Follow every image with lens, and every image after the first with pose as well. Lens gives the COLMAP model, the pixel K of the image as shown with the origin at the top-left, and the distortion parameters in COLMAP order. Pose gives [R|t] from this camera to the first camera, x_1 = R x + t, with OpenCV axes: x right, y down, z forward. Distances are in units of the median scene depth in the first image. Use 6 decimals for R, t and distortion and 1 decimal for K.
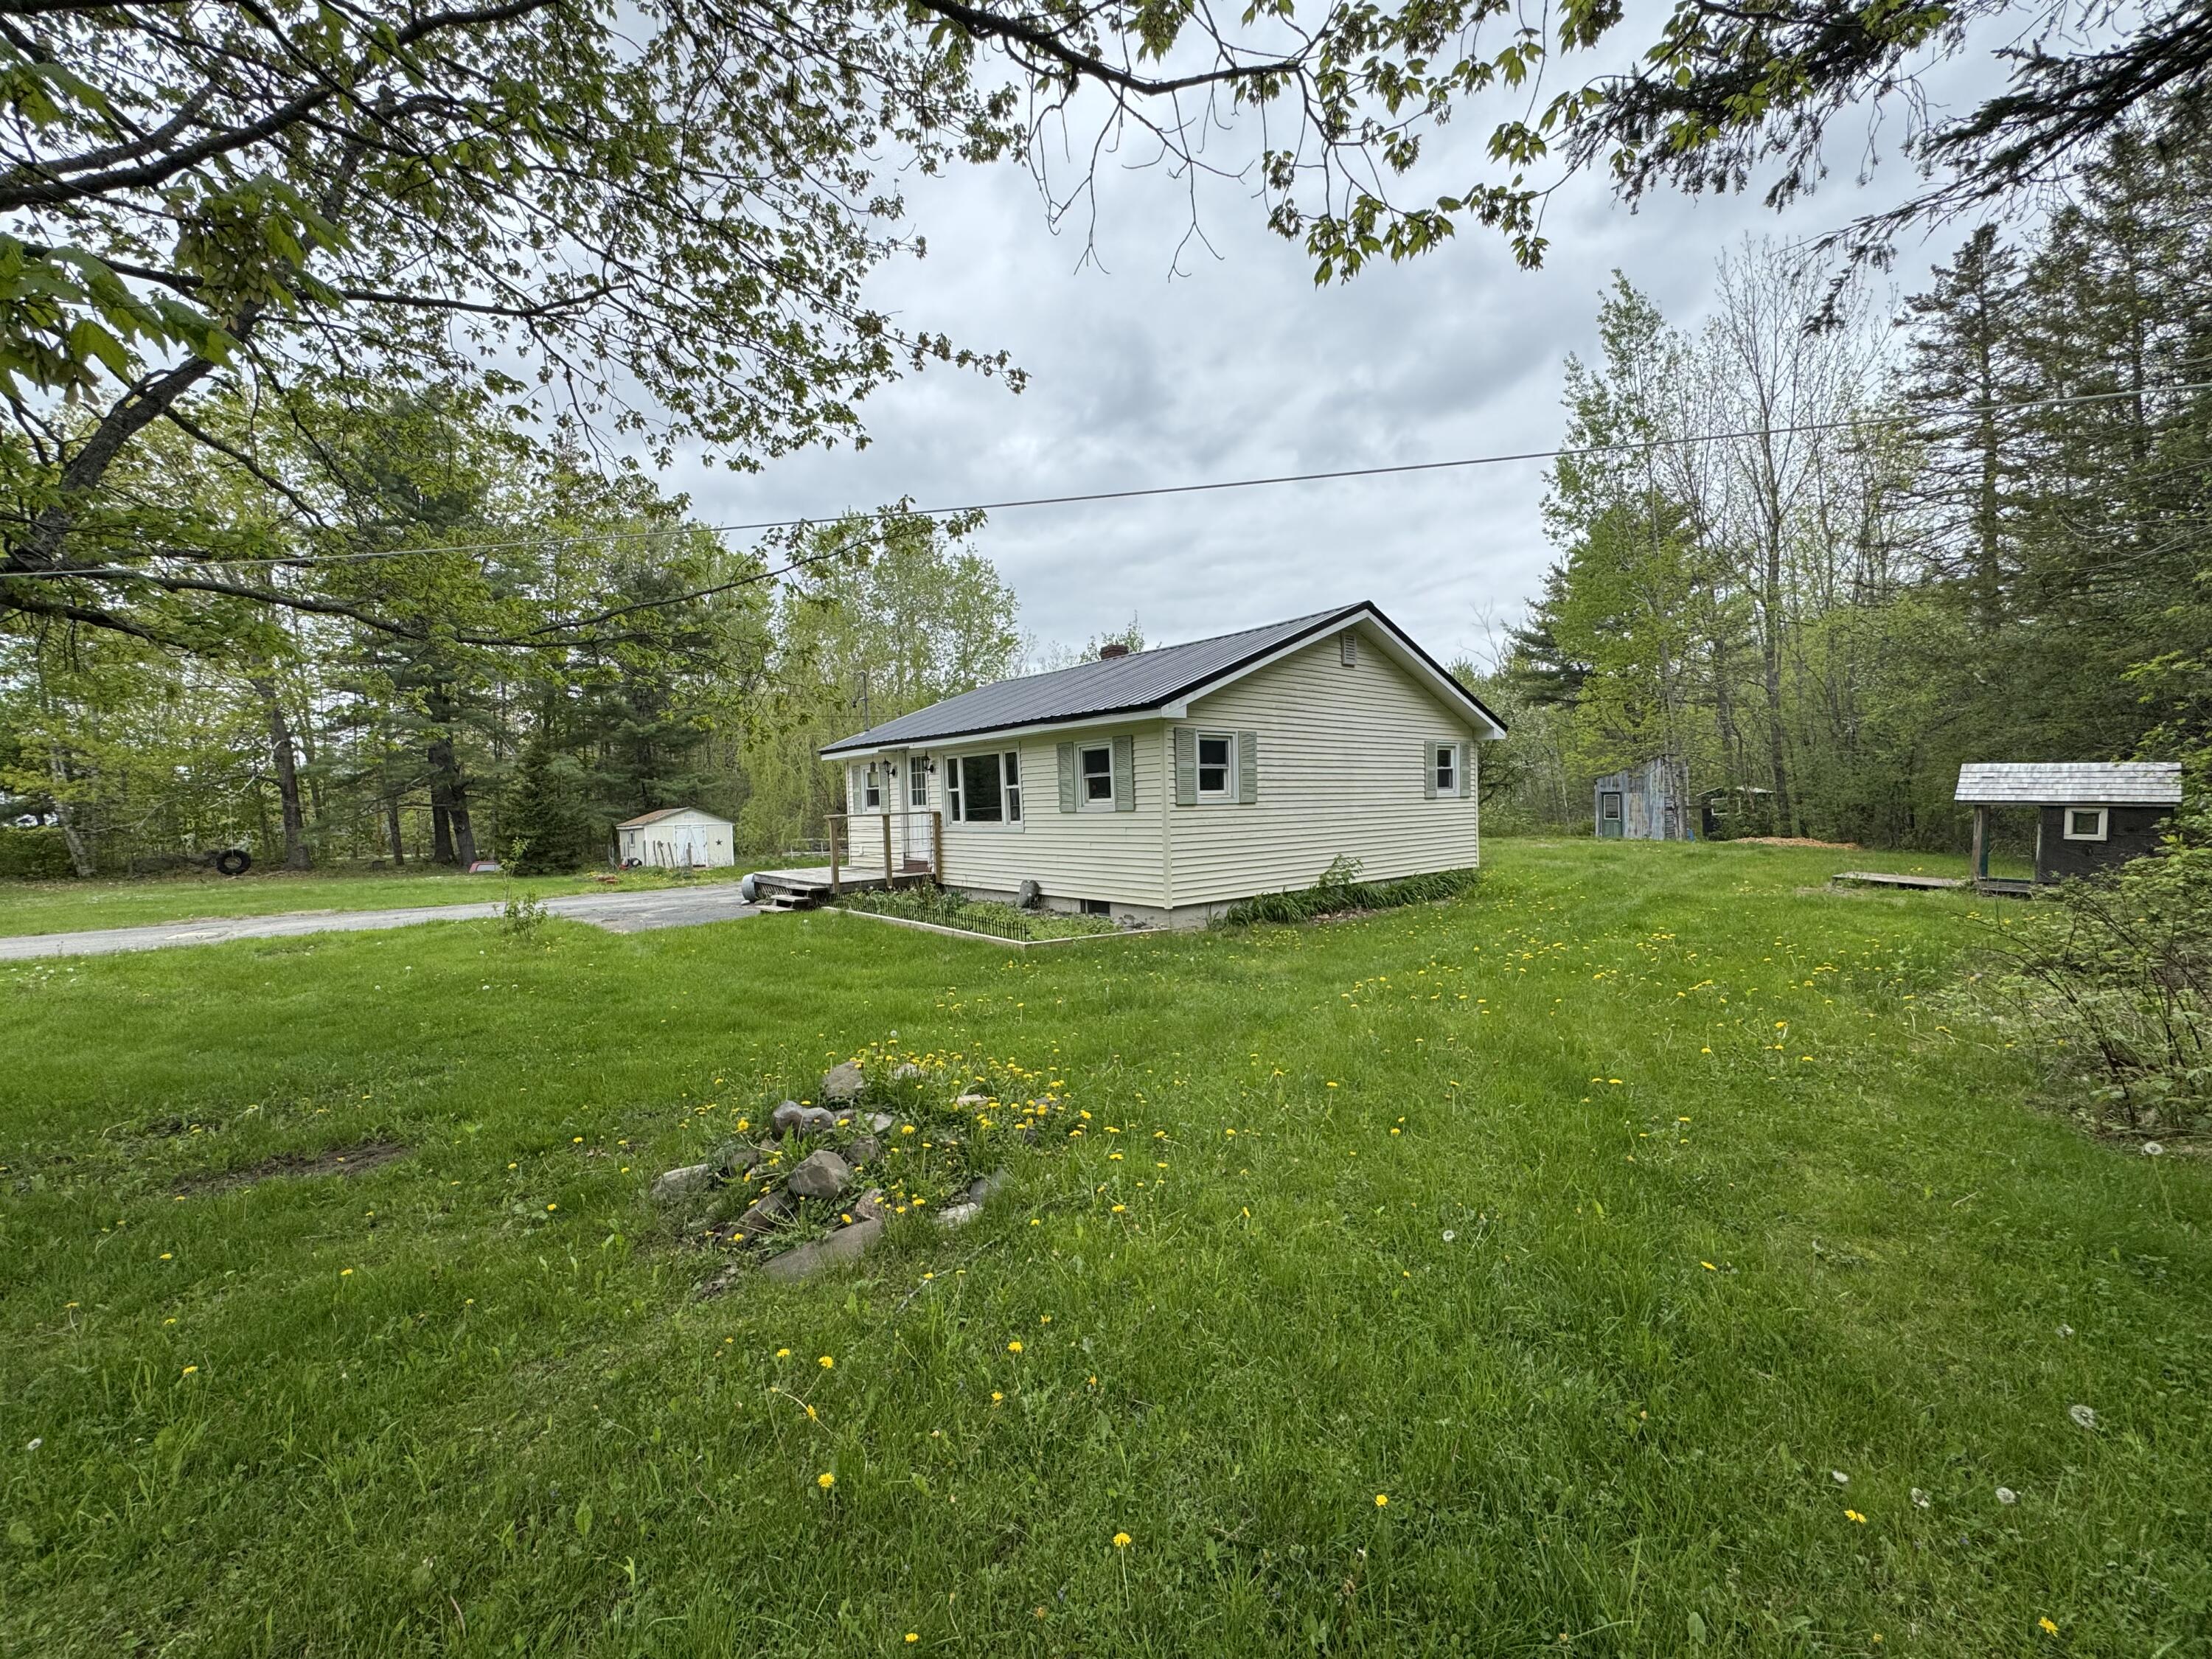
lens RADIAL K [[879.3, 0, 1106.0], [0, 879.3, 829.5], [0, 0, 1]] dist [-0.003828, -0.000040]
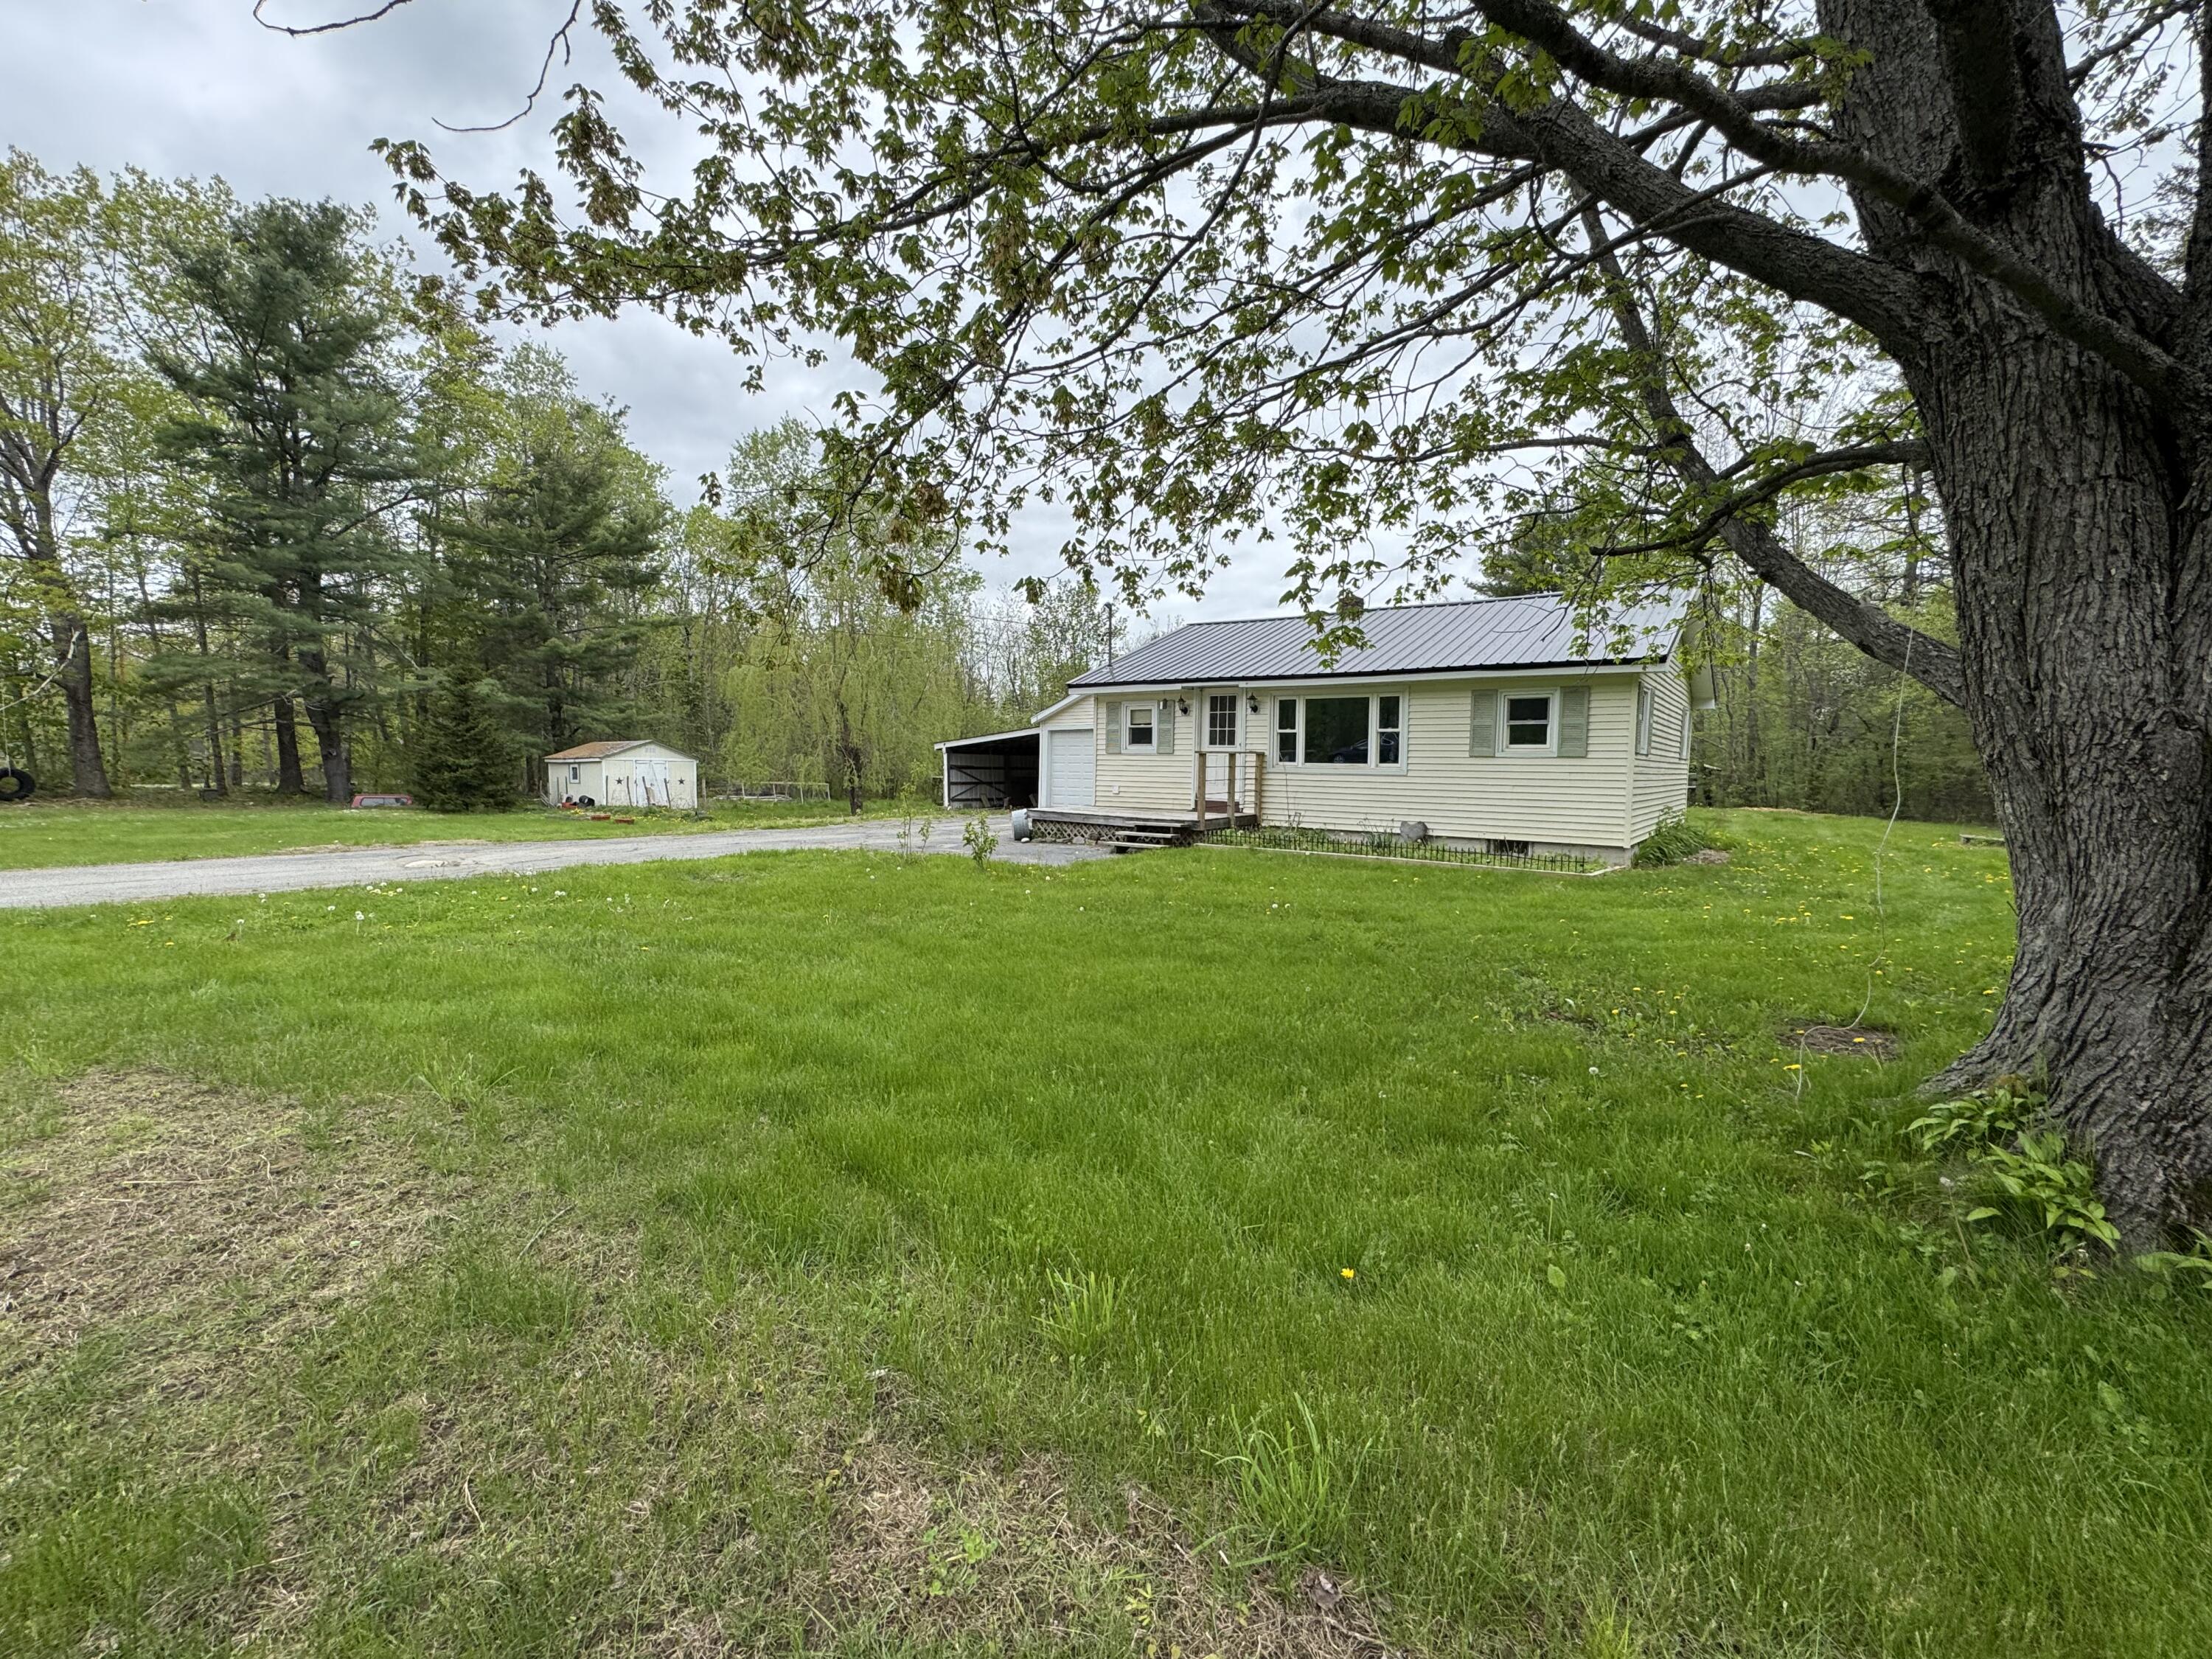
lens RADIAL K [[879.3, 0, 1106.0], [0, 879.3, 829.5], [0, 0, 1]] dist [-0.003828, -0.000040]
pose [[0.975480, 0.021161, 0.219069, -0.791761], [-0.031770, 0.998481, 0.045019, 0.038521], [-0.217783, -0.050875, 0.974670, 0.080016]]
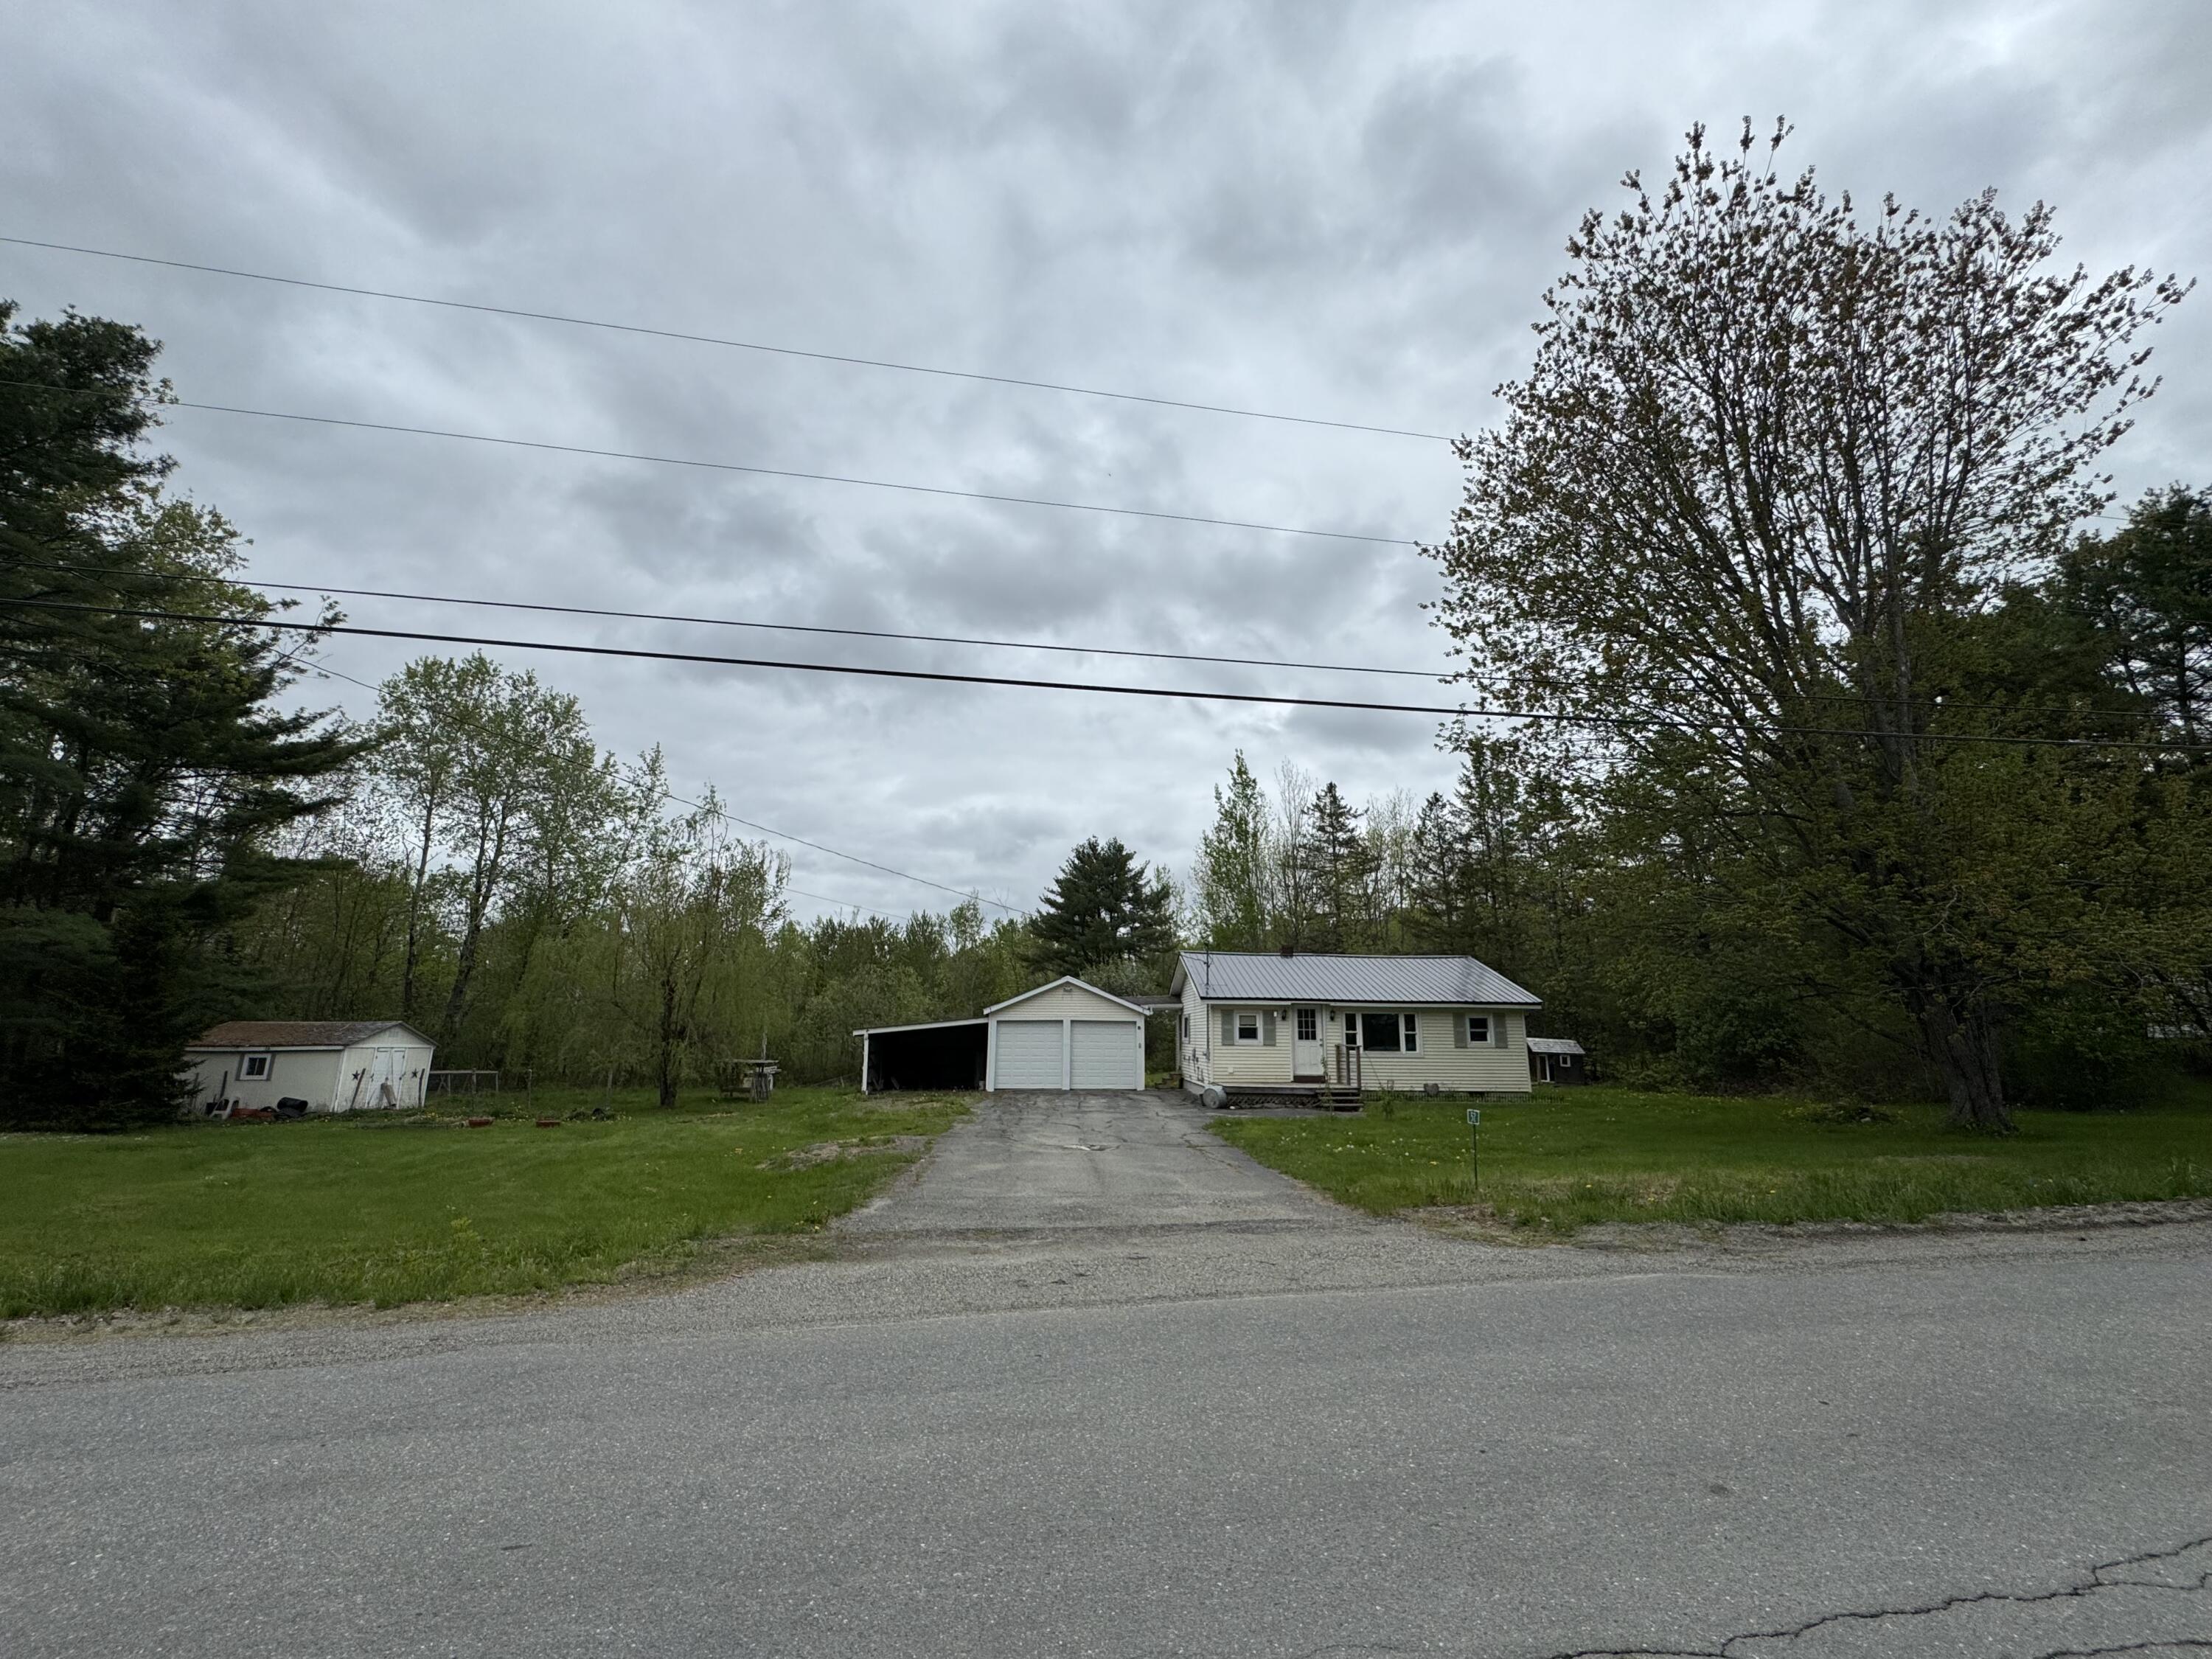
lens RADIAL K [[879.3, 0, 1106.0], [0, 879.3, 829.5], [0, 0, 1]] dist [-0.003828, -0.000040]
pose [[0.635574, 0.210066, 0.742912, -2.460944], [-0.004214, 0.963201, -0.268750, 0.050062], [-0.772028, 0.167679, 0.613071, 0.331557]]
